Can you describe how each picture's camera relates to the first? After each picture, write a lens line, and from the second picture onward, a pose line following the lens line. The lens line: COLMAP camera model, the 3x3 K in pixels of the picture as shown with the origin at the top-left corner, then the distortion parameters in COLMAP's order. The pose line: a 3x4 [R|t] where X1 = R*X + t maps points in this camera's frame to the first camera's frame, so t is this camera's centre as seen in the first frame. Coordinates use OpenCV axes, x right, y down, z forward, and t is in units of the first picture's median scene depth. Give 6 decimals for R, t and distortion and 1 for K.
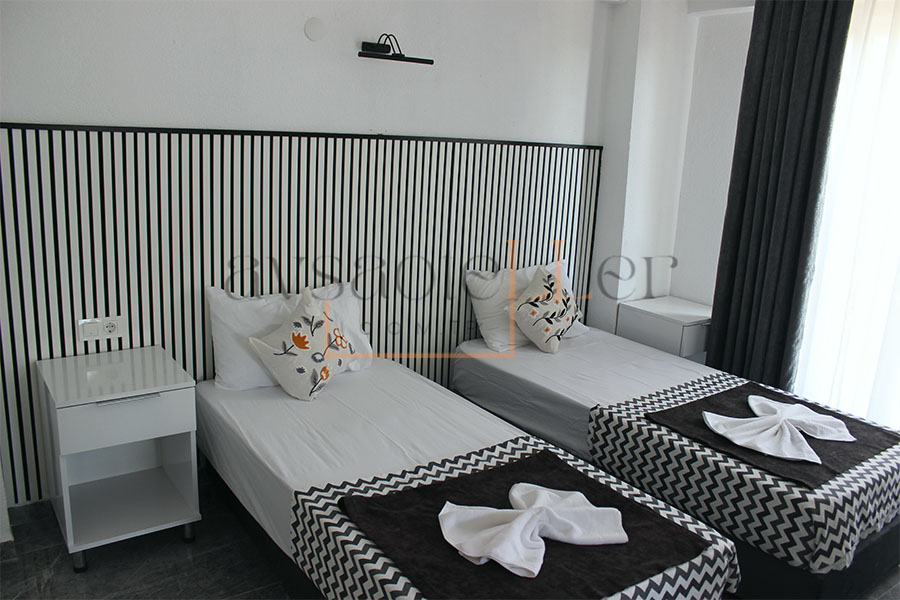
lens RADIAL K [[743.6, 0, 444.9], [0, 743.6, 300.2], [0, 0, 1]] dist [-0.167151, 0.150108]
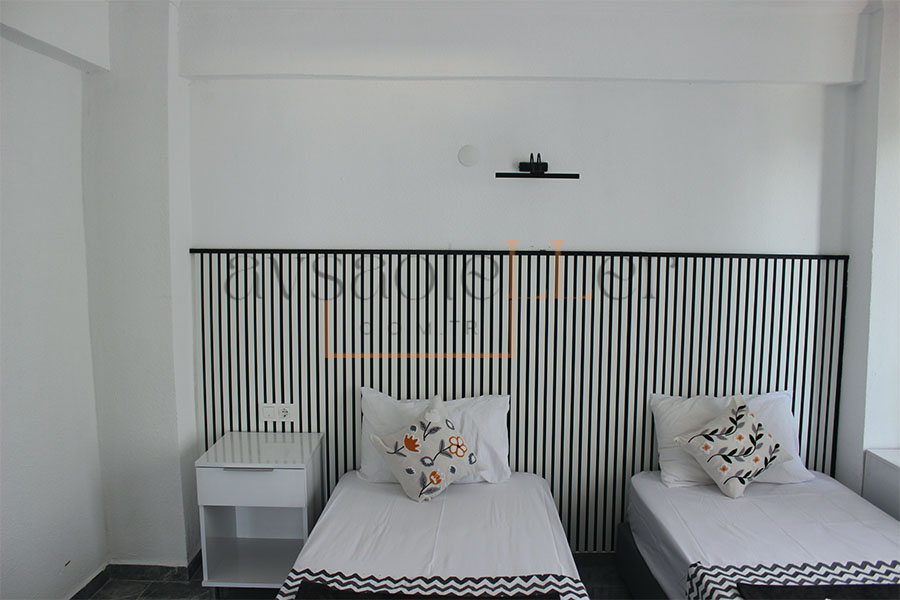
lens RADIAL K [[738.6, 0, 450.0], [0, 738.6, 300.0], [0, 0, 1]] dist [-0.176031, 0.152722]
pose [[0.803267, 0.001573, -0.595617, 0.466275], [-0.100079, 0.986136, -0.132366, -0.013897], [0.587151, 0.165934, 0.792287, 0.157116]]
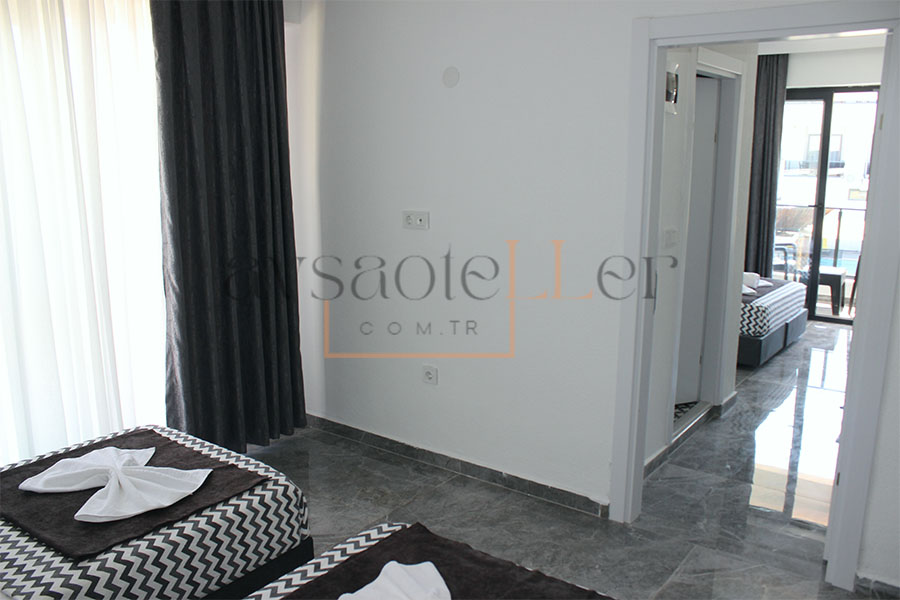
lens RADIAL K [[743.6, 0, 444.9], [0, 743.6, 300.2], [0, 0, 1]] dist [-0.167151, 0.150108]
pose [[-0.304059, -0.235669, 0.923043, -0.391763], [0.204515, 0.930179, 0.304860, -0.202252], [-0.930442, 0.281472, -0.234632, 0.745324]]
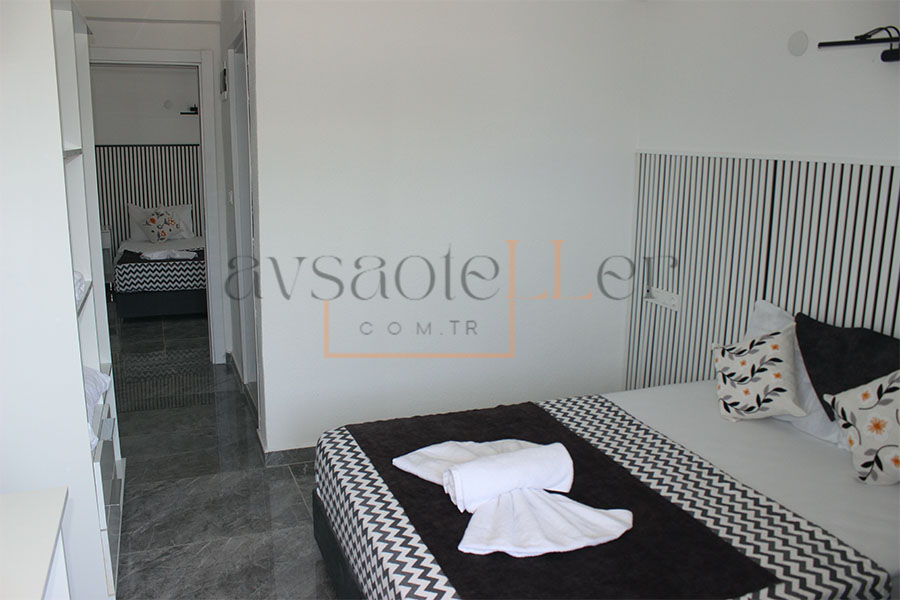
lens RADIAL K [[743.6, 0, 444.9], [0, 743.6, 300.2], [0, 0, 1]] dist [-0.167151, 0.150108]
pose [[0.969852, 0.008284, -0.243554, 1.465451], [-0.014855, 0.999573, -0.025155, 0.390851], [0.243241, 0.028014, 0.969561, -1.290775]]
